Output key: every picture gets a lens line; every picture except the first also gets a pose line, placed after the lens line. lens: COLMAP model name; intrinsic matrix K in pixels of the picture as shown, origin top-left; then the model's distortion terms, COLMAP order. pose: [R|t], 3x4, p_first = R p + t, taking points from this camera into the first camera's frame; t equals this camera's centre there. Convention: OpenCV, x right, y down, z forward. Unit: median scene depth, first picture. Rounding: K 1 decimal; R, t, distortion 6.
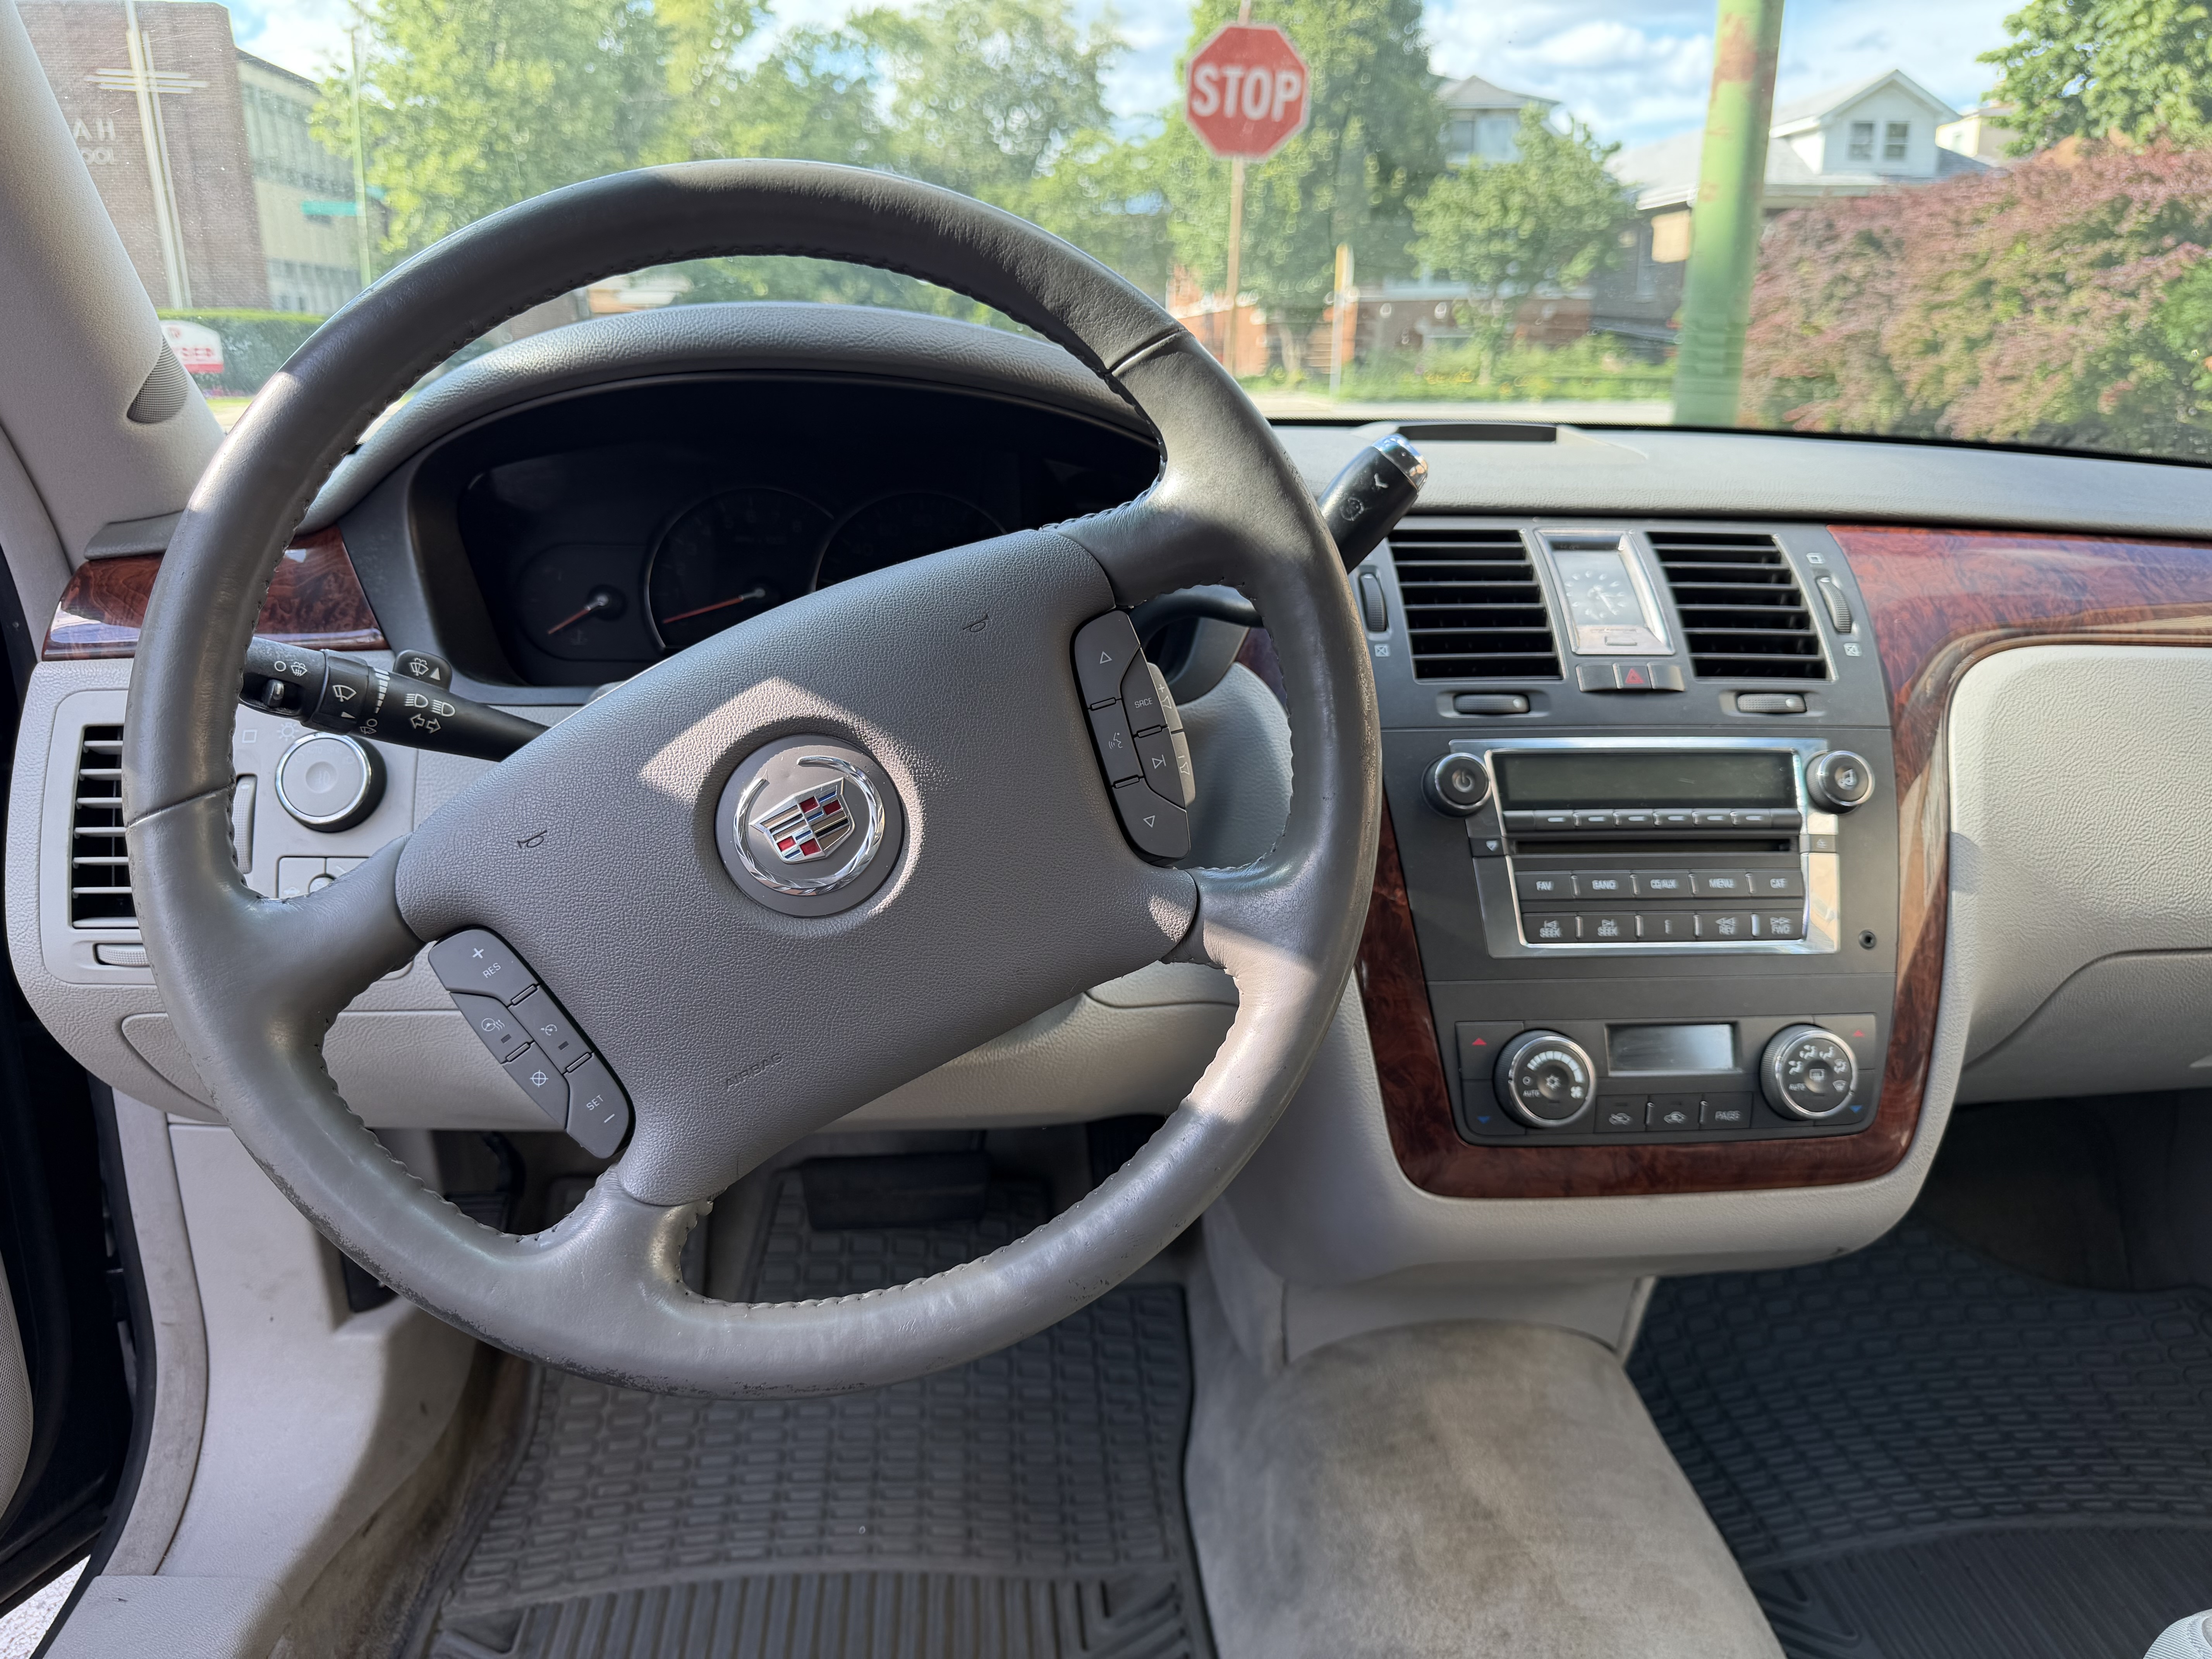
lens RADIAL K [[1567.5, 0, 1106.0], [0, 1567.5, 829.5], [0, 0, 1]] dist [-0.022226, 0.001222]
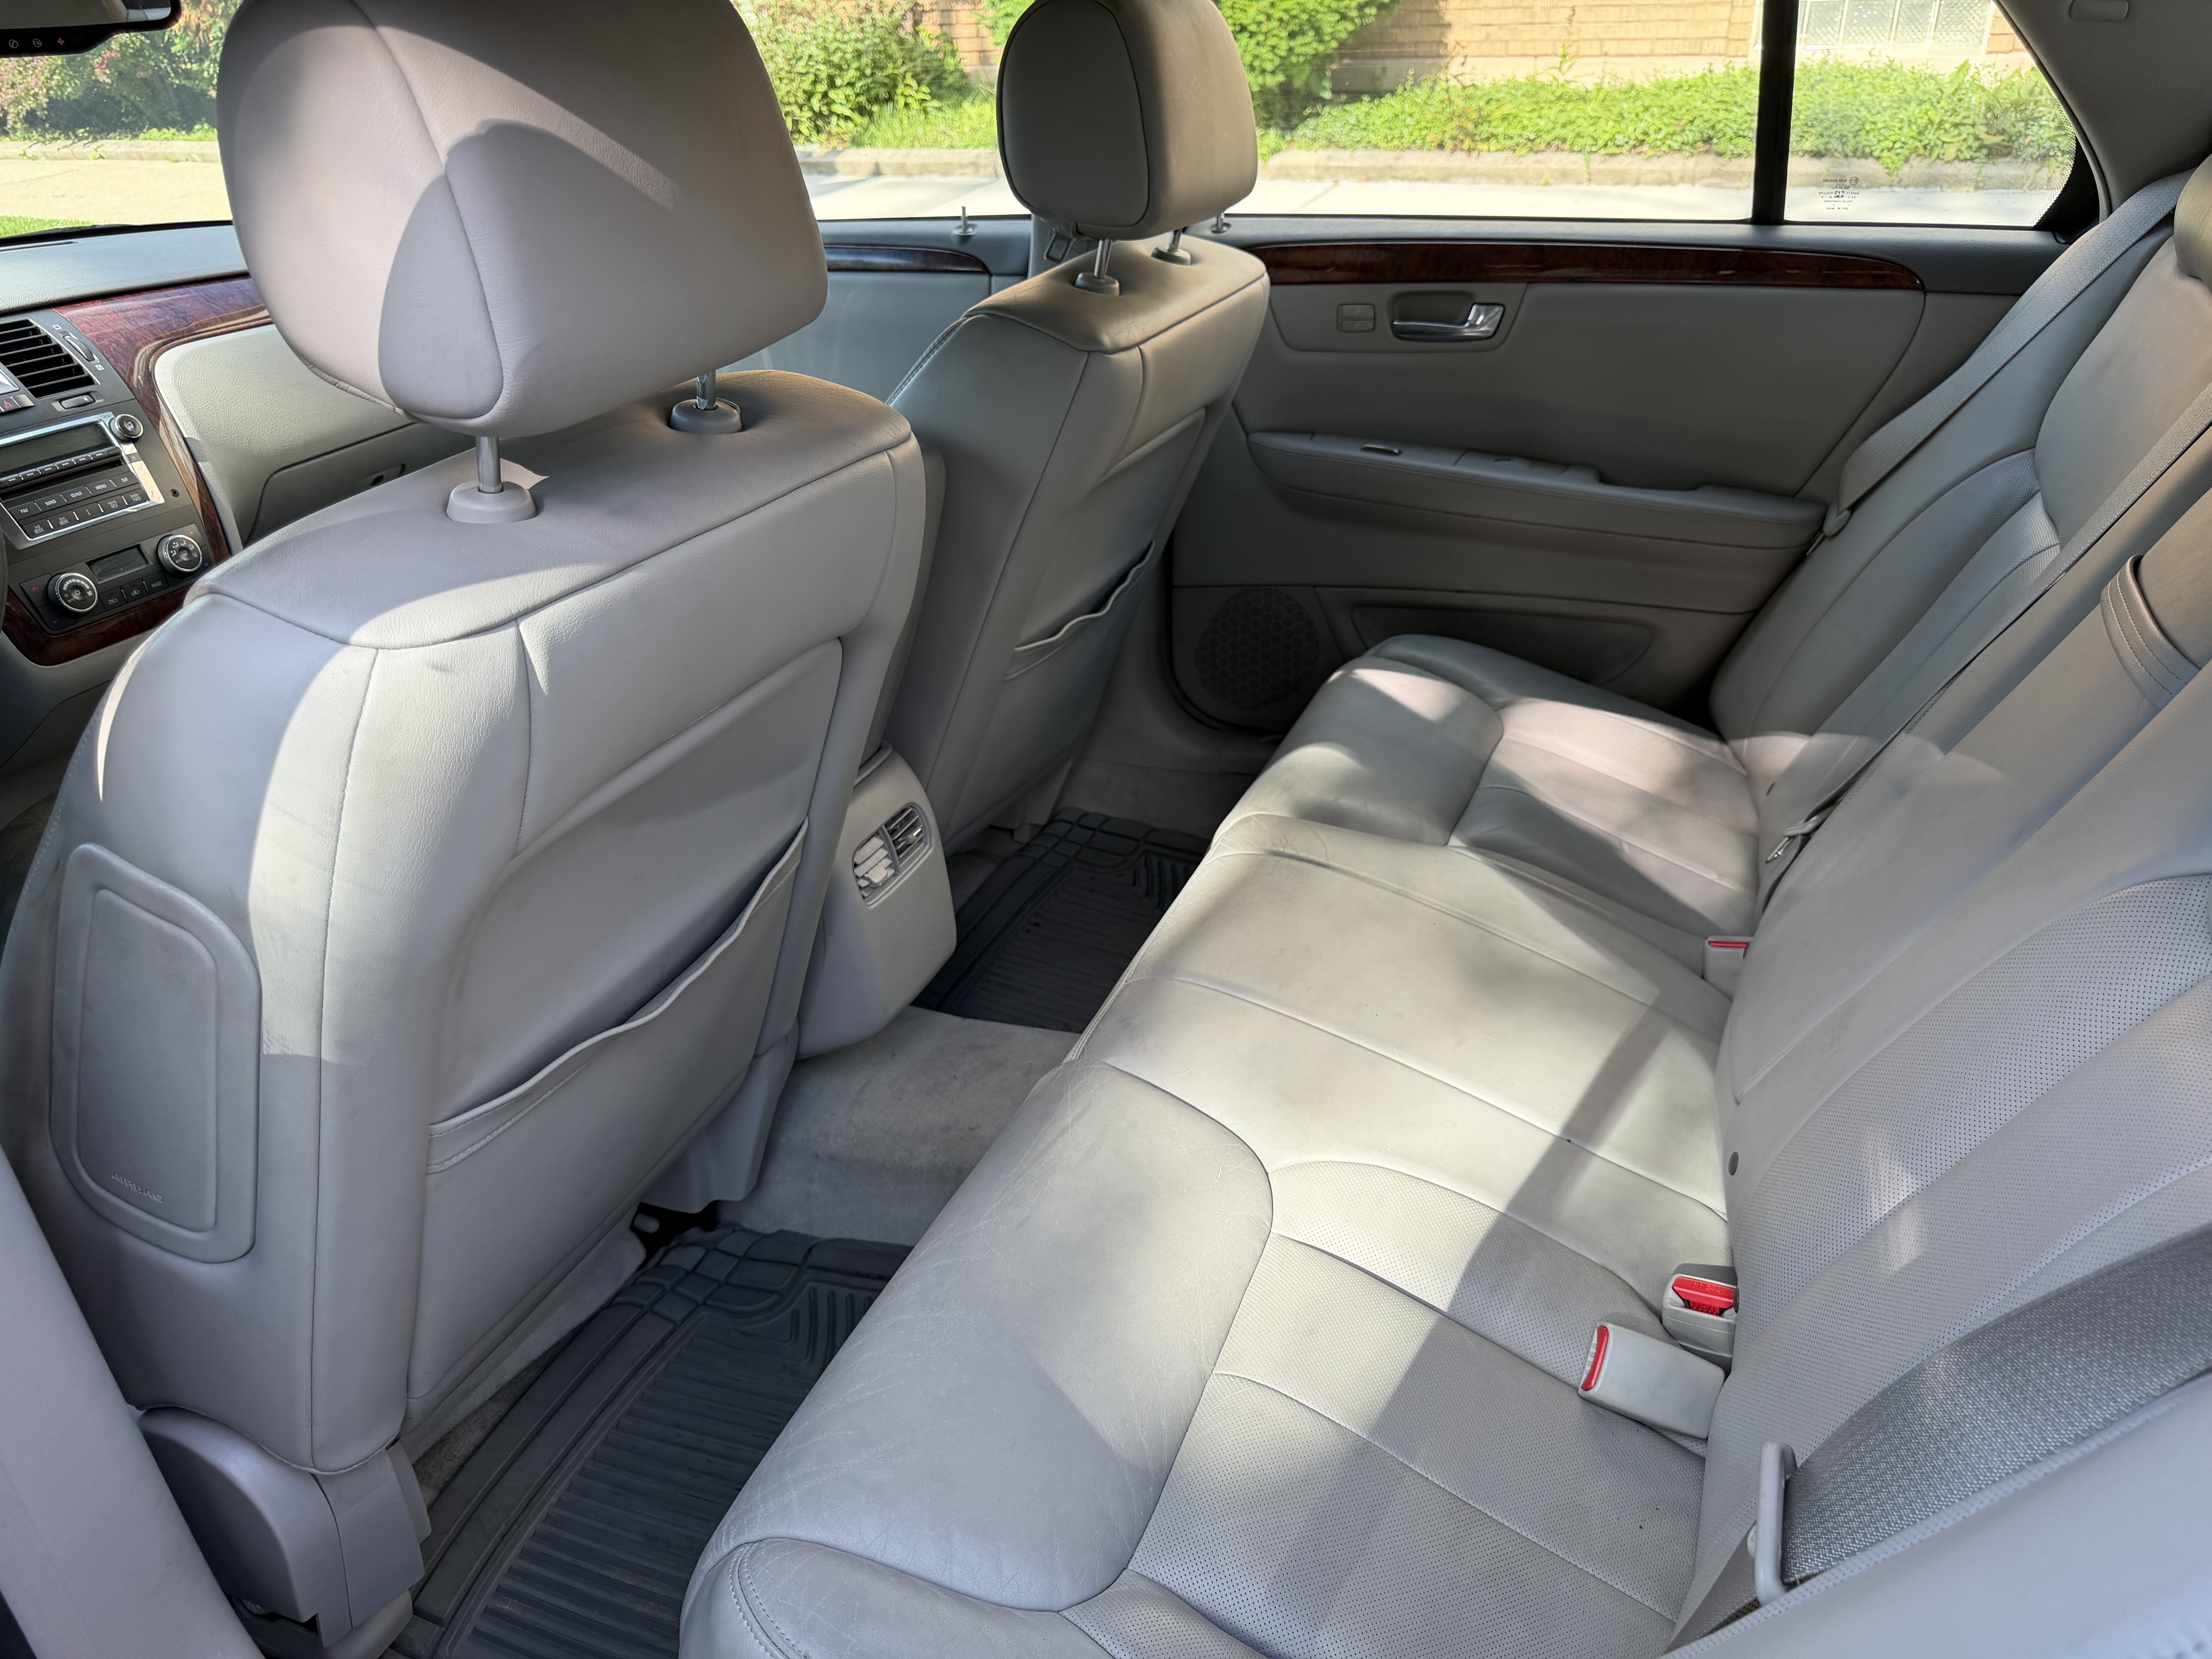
lens RADIAL K [[1567.5, 0, 1106.0], [0, 1567.5, 829.5], [0, 0, 1]] dist [-0.022226, 0.001222]
pose [[0.464269, -0.455031, 0.759869, -0.801709], [0.292757, 0.888554, 0.353220, 0.102957], [-0.835911, 0.058468, 0.545742, -1.302200]]
